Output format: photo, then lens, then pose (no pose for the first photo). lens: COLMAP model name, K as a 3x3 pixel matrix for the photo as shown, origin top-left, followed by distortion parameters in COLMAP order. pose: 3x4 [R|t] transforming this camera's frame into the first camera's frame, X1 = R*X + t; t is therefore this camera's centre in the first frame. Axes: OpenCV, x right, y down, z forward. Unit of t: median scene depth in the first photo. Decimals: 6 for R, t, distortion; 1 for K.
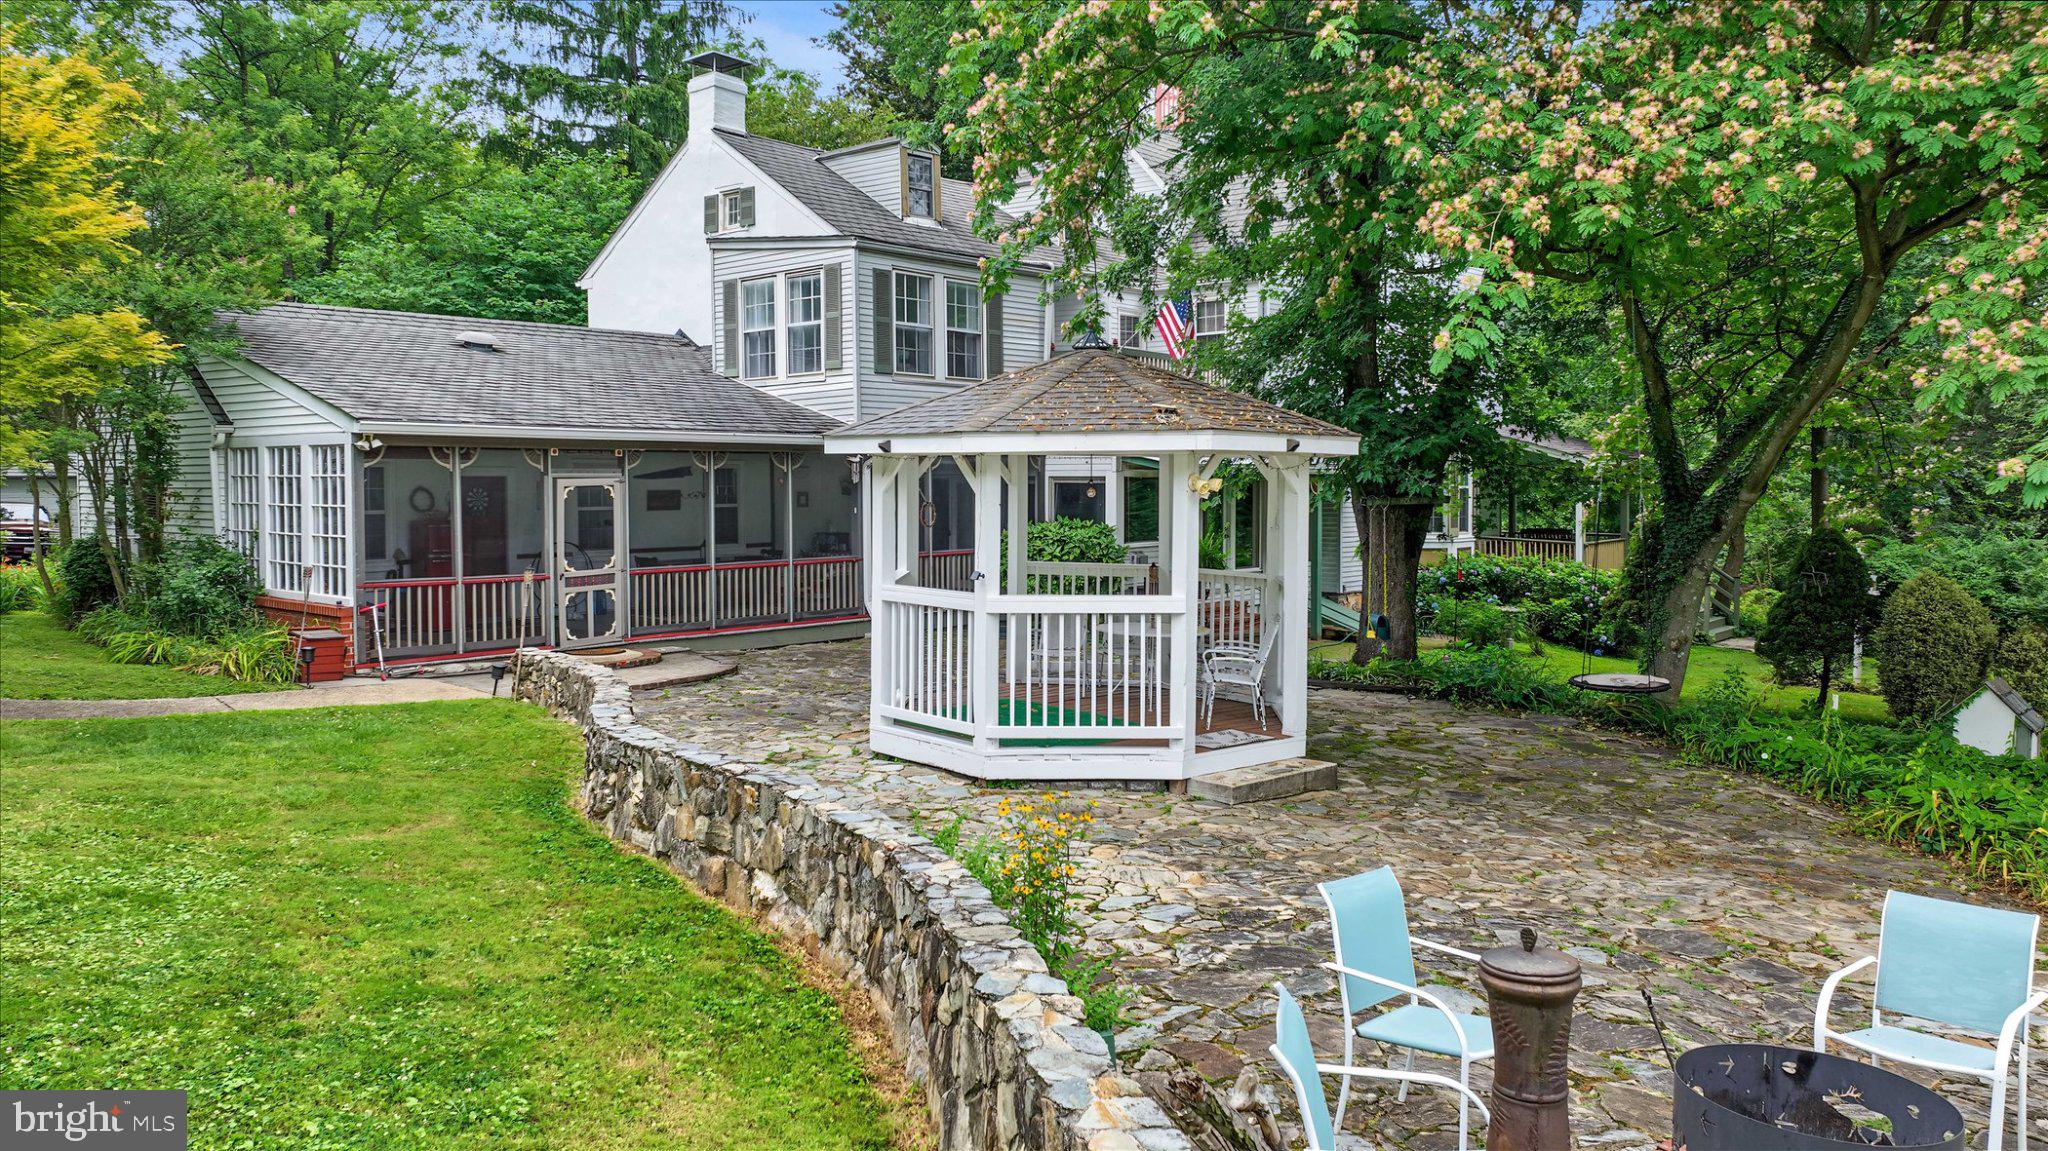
lens RADIAL K [[1519.3, 0, 1018.0], [0, 1519.3, 515.8], [0, 0, 1]] dist [0.008542, 0.002372]
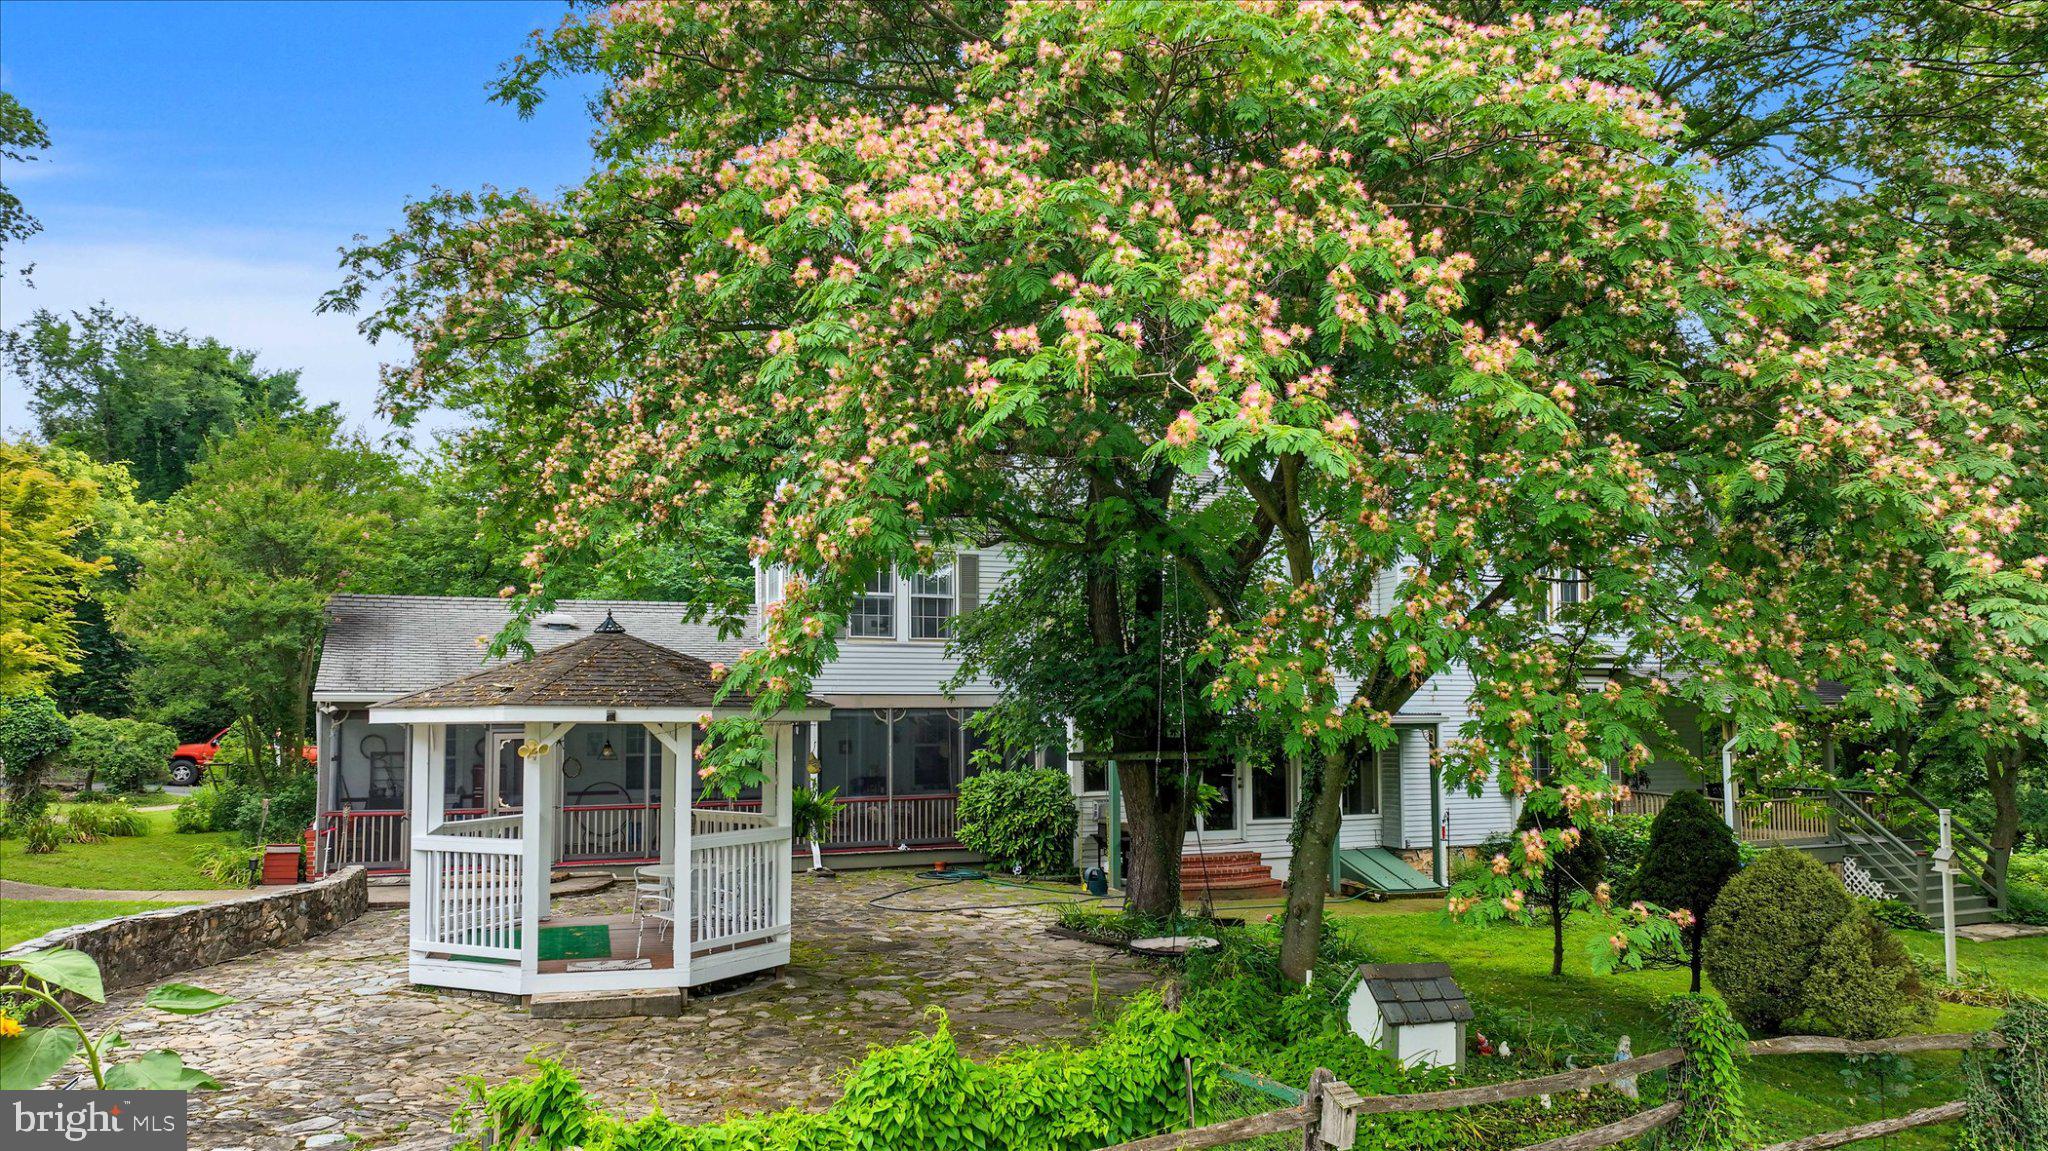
lens RADIAL K [[1520.7, 0, 1024.0], [0, 1520.7, 575.5], [0, 0, 1]] dist [0.005220, 0.002736]
pose [[0.899791, -0.042191, -0.434277, 0.728242], [-0.007813, 0.993596, -0.112717, -0.017475], [0.436252, 0.104815, 0.893699, 0.043010]]
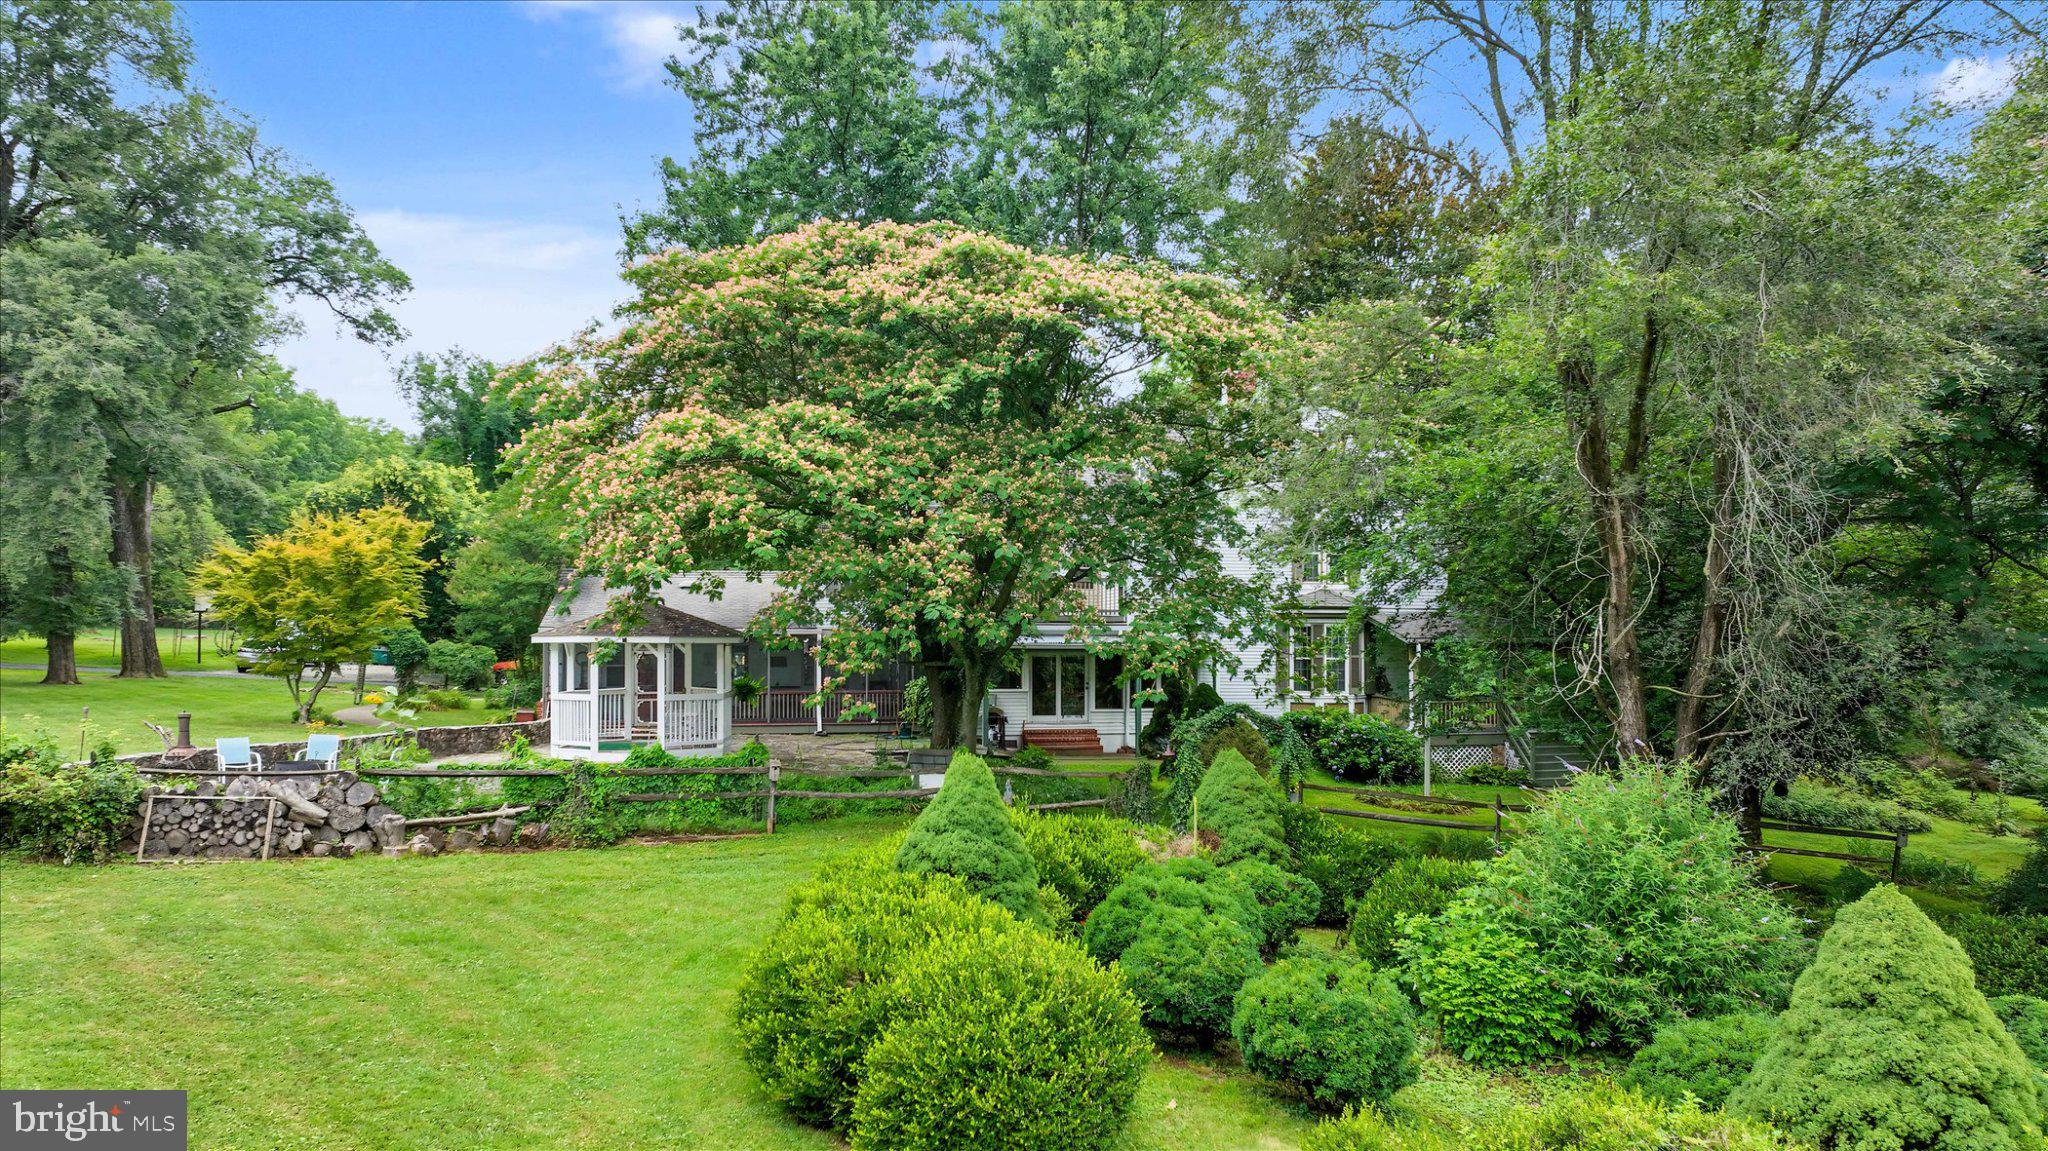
lens RADIAL K [[1519.3, 0, 1018.0], [0, 1519.3, 515.8], [0, 0, 1]] dist [0.008542, 0.002372]
pose [[0.791803, -0.049444, -0.608772, 1.715364], [-0.018756, 0.994280, -0.105150, 0.003431], [0.610489, 0.094676, 0.786346, -0.514534]]
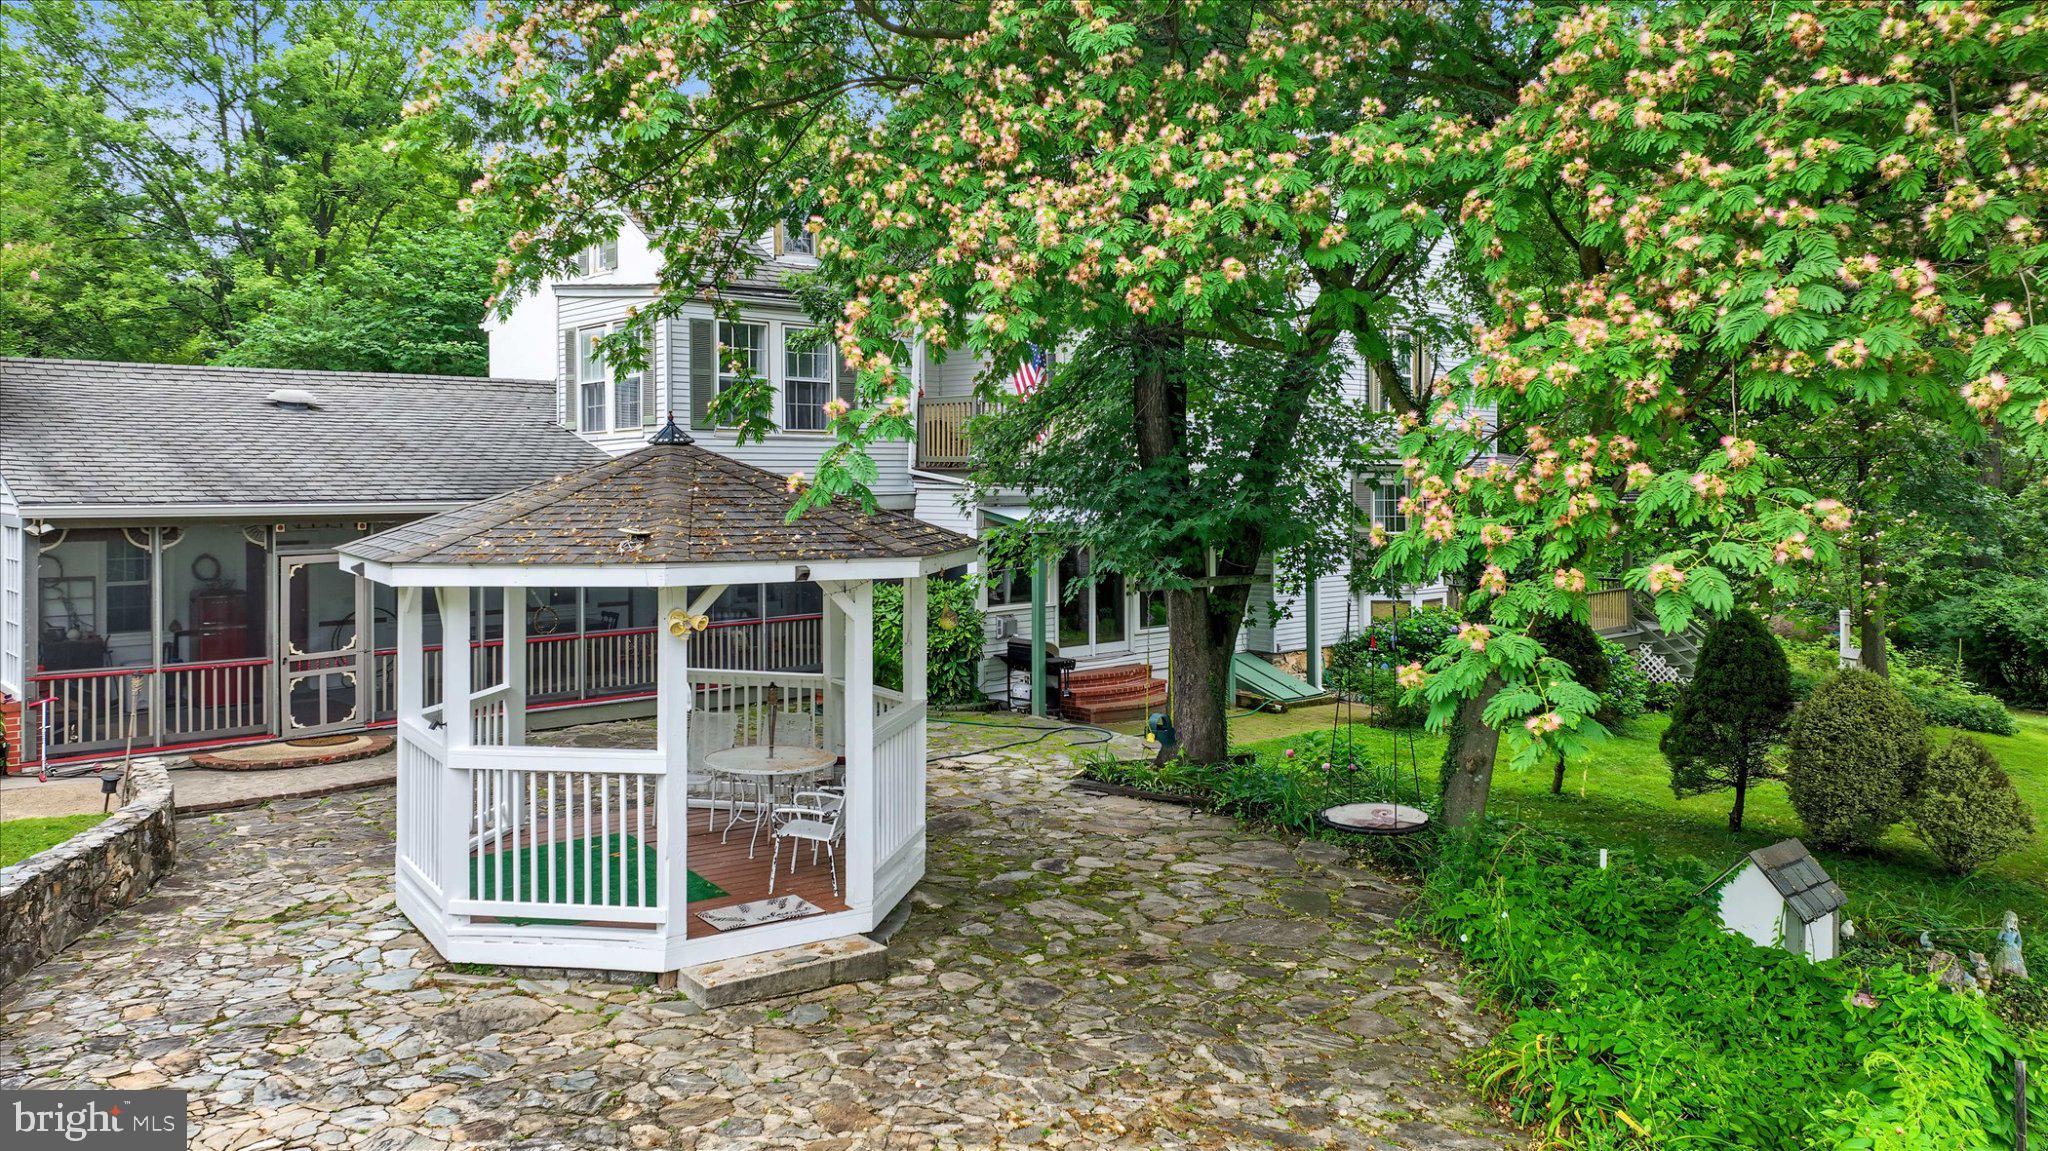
lens RADIAL K [[1517.5, 0, 1029.3], [0, 1517.5, 449.9], [0, 0, 1]] dist [0.006829, 0.002659]
pose [[0.993685, -0.002885, -0.112173, 0.292144], [-0.001592, 0.999207, -0.039797, -0.059704], [0.112199, 0.039725, 0.992891, 0.126954]]
